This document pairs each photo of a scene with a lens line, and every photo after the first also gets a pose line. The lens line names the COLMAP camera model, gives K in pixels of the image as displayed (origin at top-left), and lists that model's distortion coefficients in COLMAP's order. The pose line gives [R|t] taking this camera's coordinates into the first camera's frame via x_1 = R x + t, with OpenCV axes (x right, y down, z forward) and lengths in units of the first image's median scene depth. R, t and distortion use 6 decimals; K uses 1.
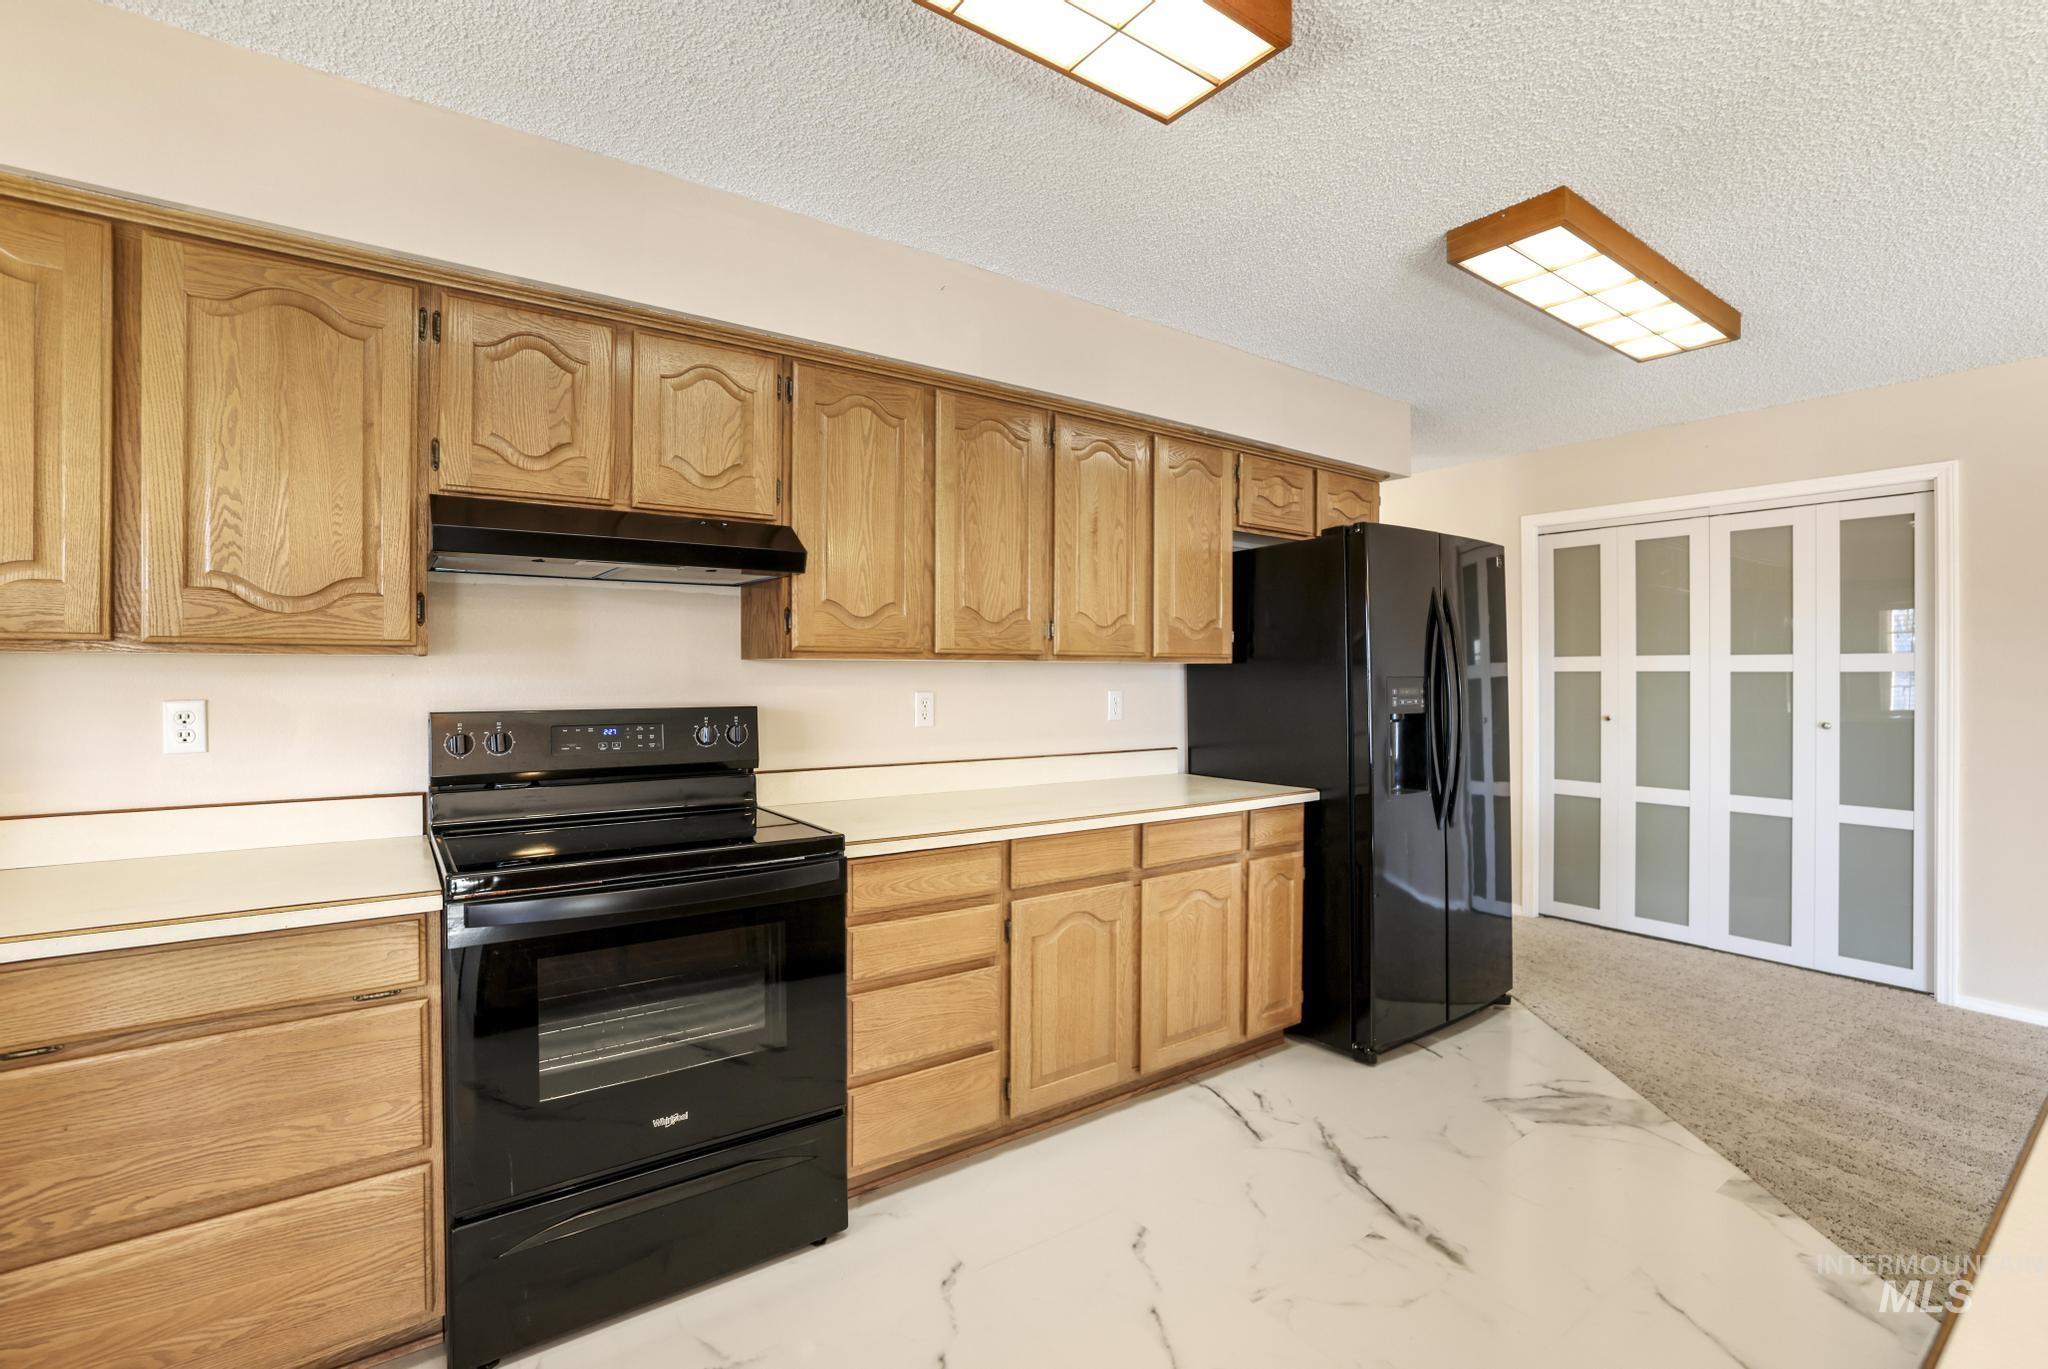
lens RADIAL K [[893.3, 0, 1021.1], [0, 893.3, 676.0], [0, 0, 1]] dist [-0.041351, 0.016216]
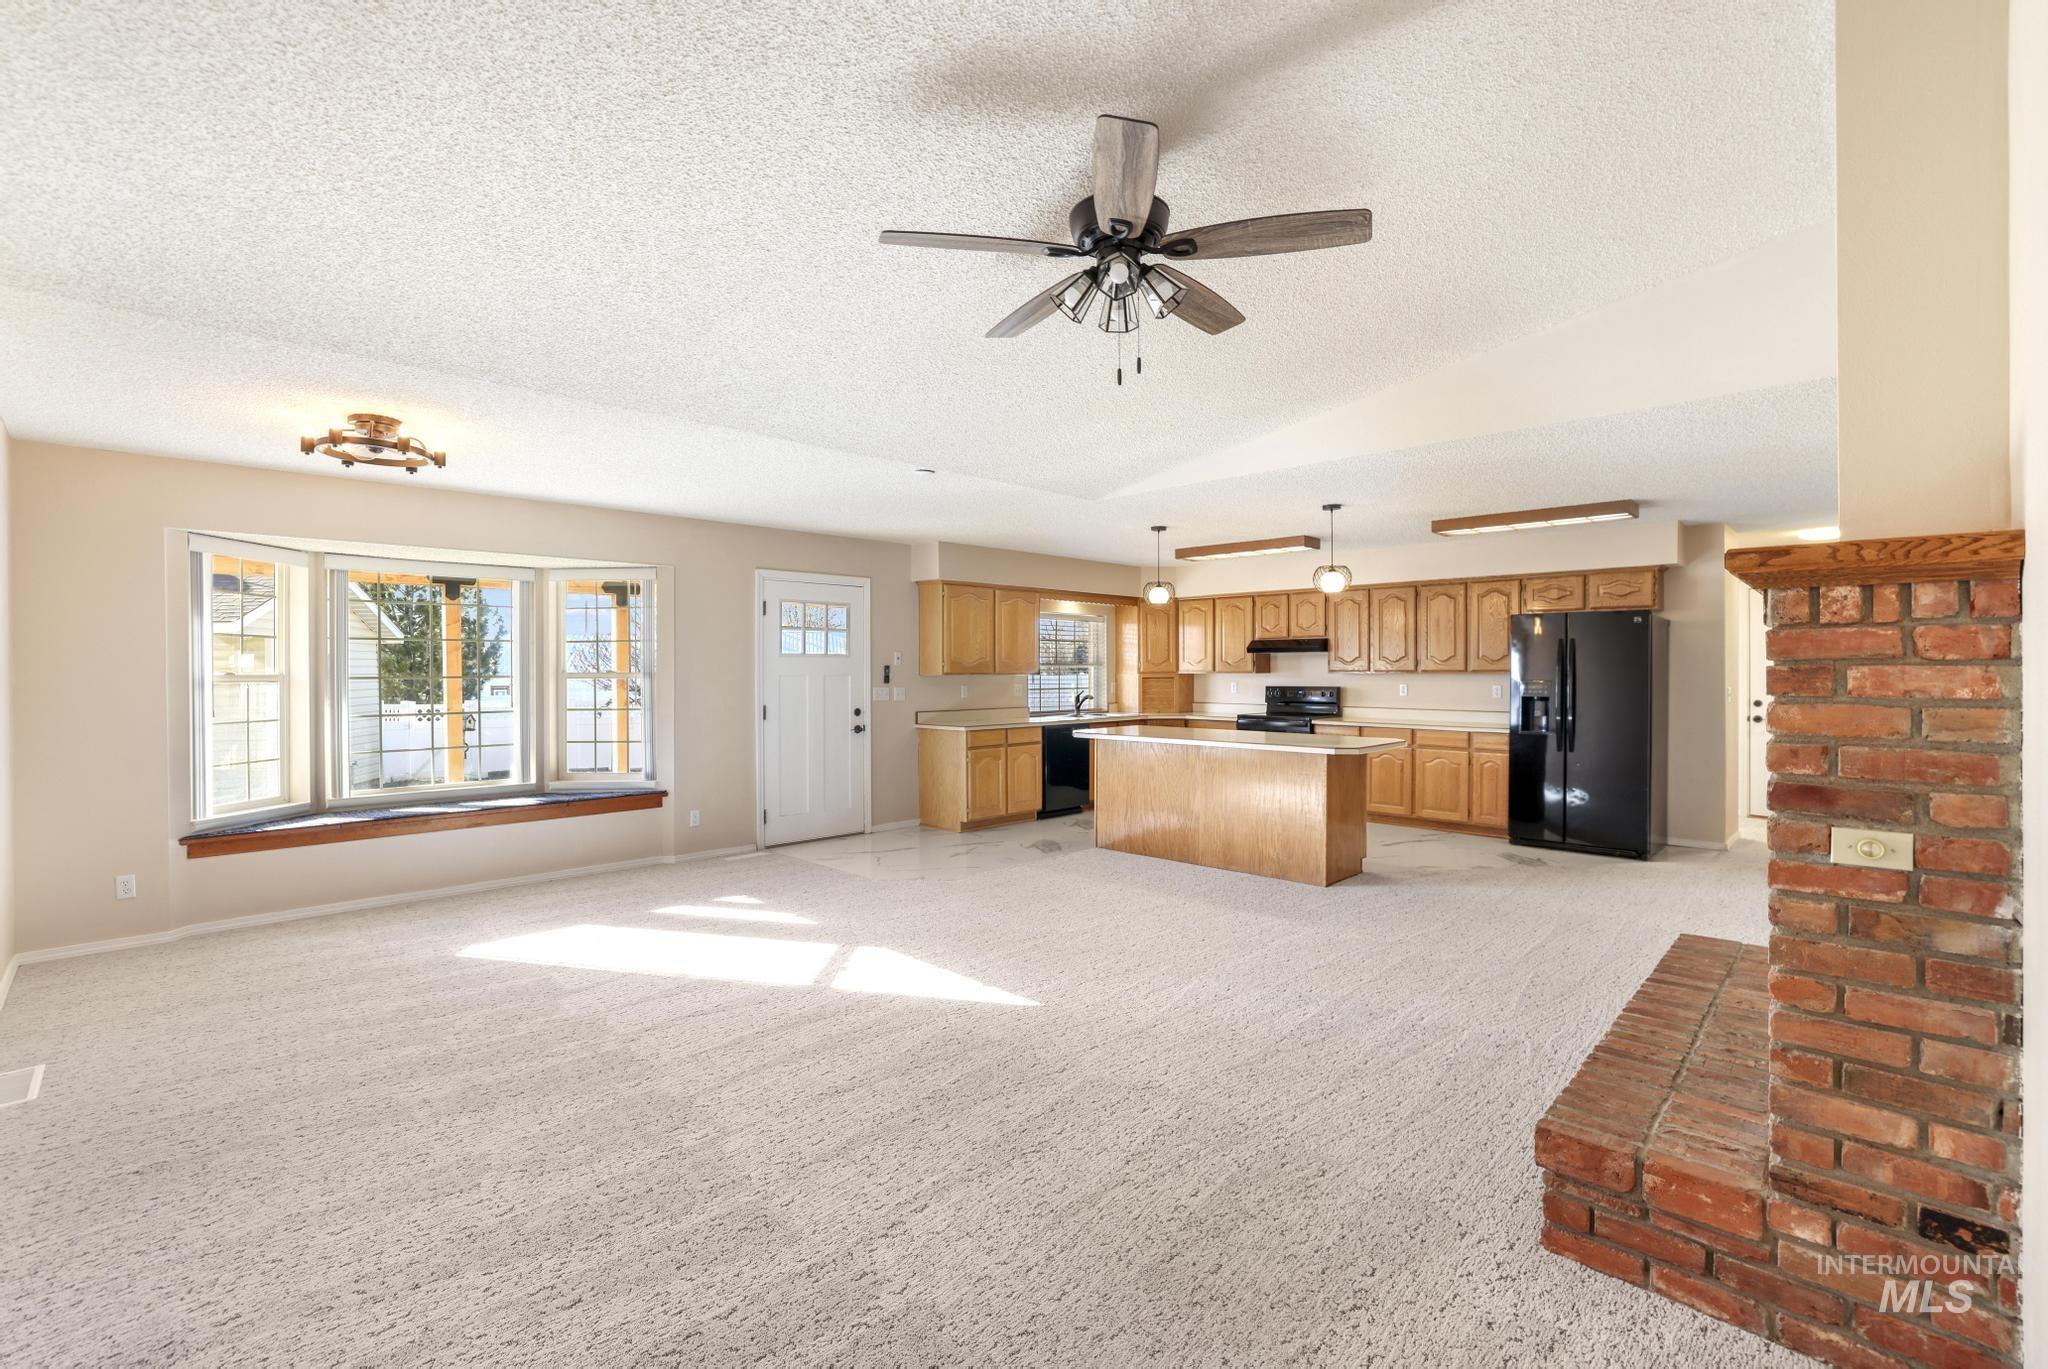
lens RADIAL K [[893.3, 0, 1021.1], [0, 893.3, 676.0], [0, 0, 1]] dist [-0.041351, 0.016216]
pose [[0.187125, 0.002598, -0.982333, 2.714801], [-0.000961, 0.999997, 0.002462, -0.015130], [0.982336, 0.000483, 0.187127, -0.809021]]
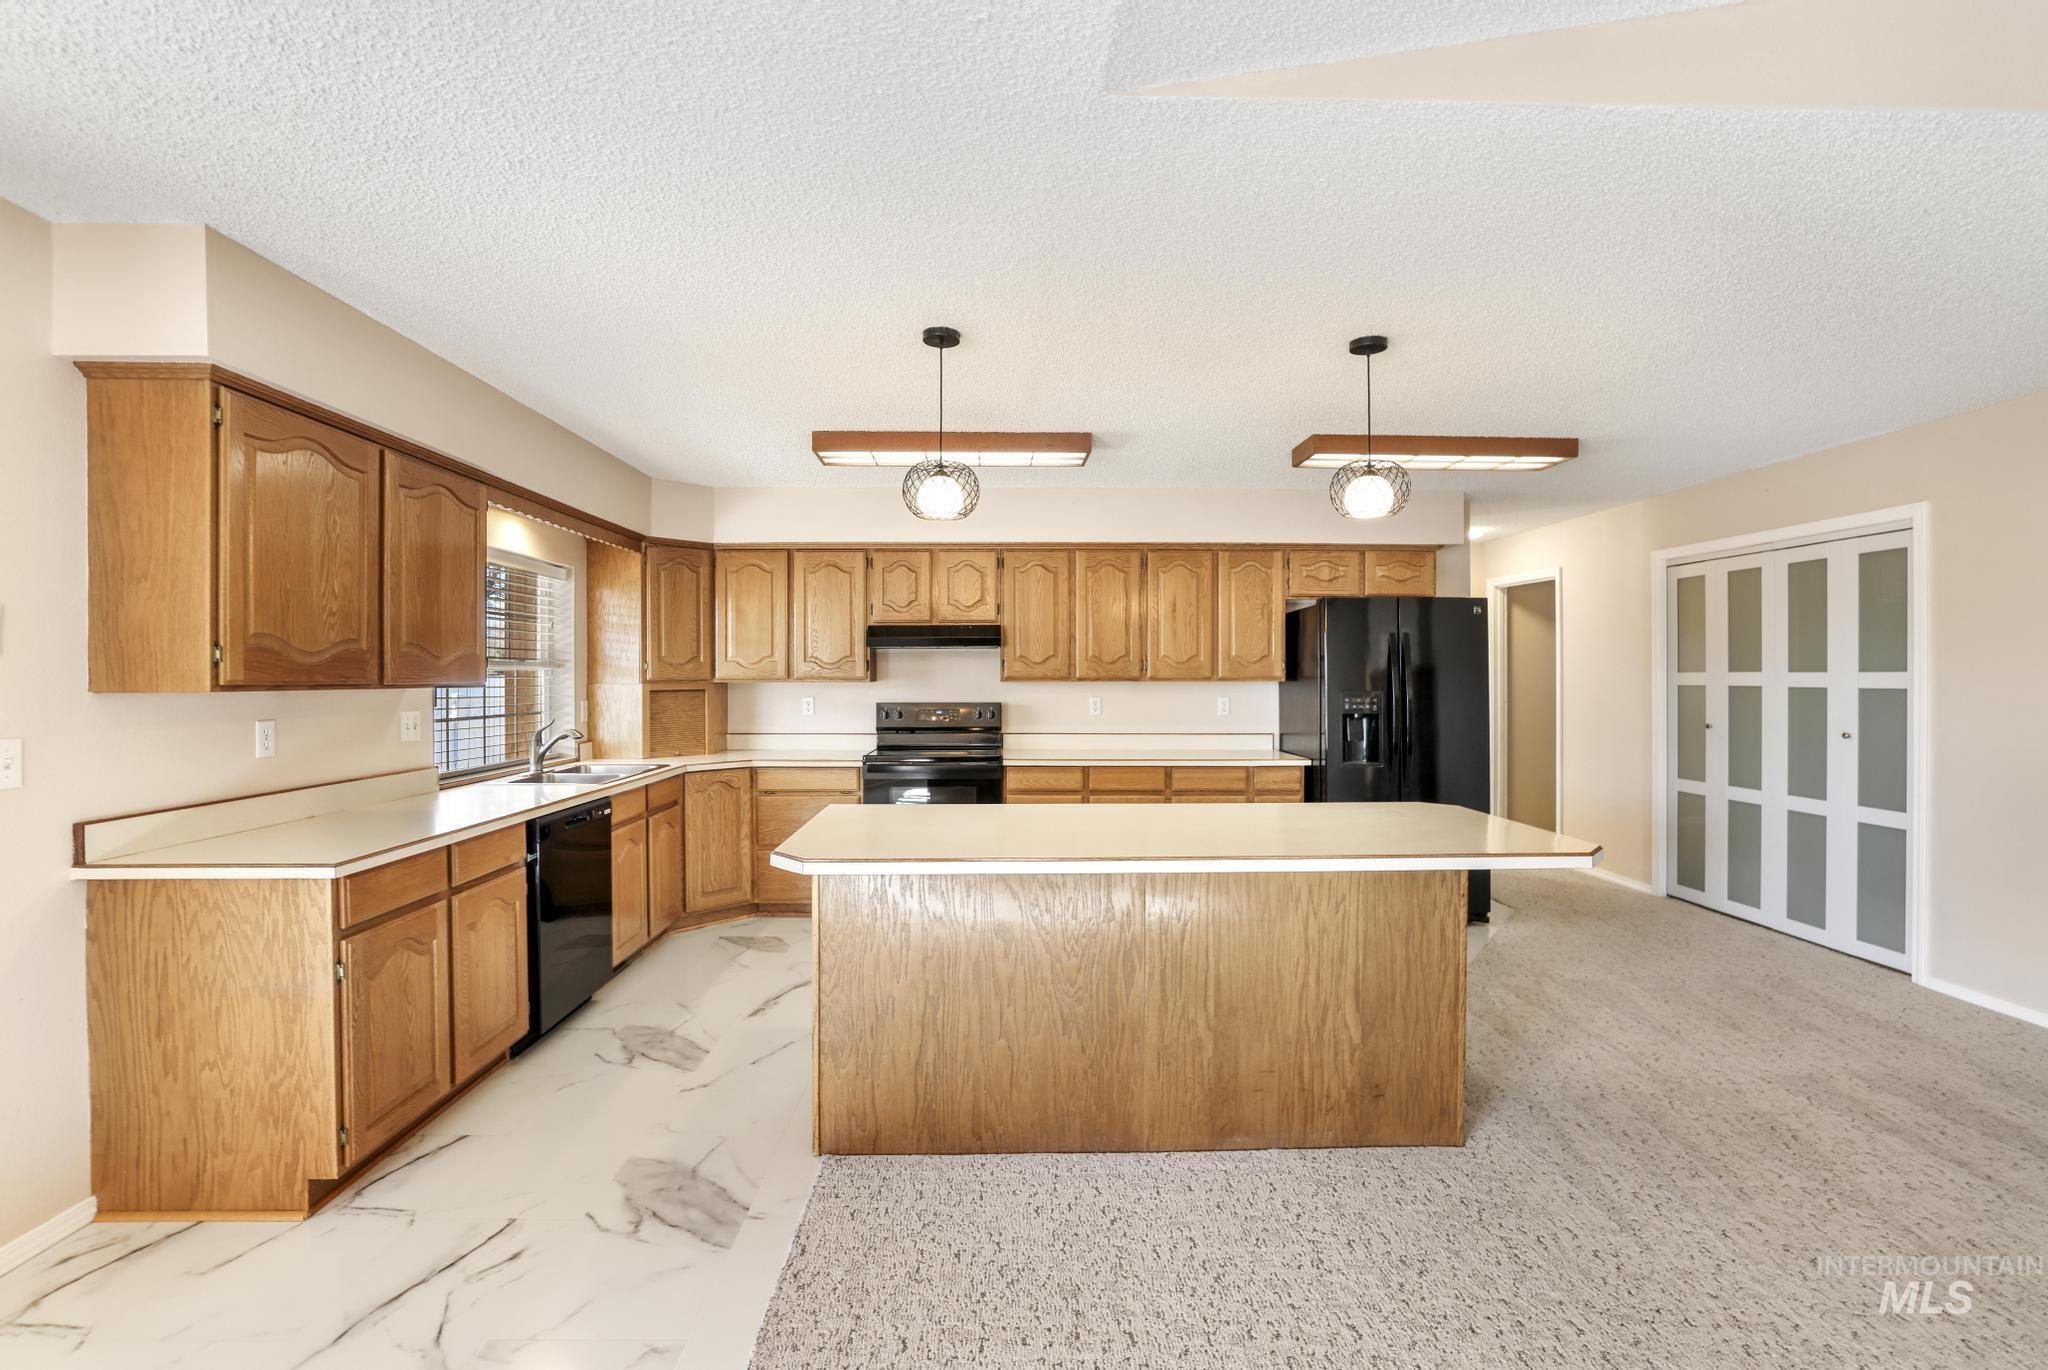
lens RADIAL K [[922.5, 0, 1024.0], [0, 922.5, 685.0], [0, 0, 1]] dist [-0.000849, -0.000224]
pose [[0.822156, 0.003682, -0.569251, 0.991955], [0.001363, 0.999963, 0.008436, -0.027409], [0.569261, -0.007712, 0.822121, -0.802606]]
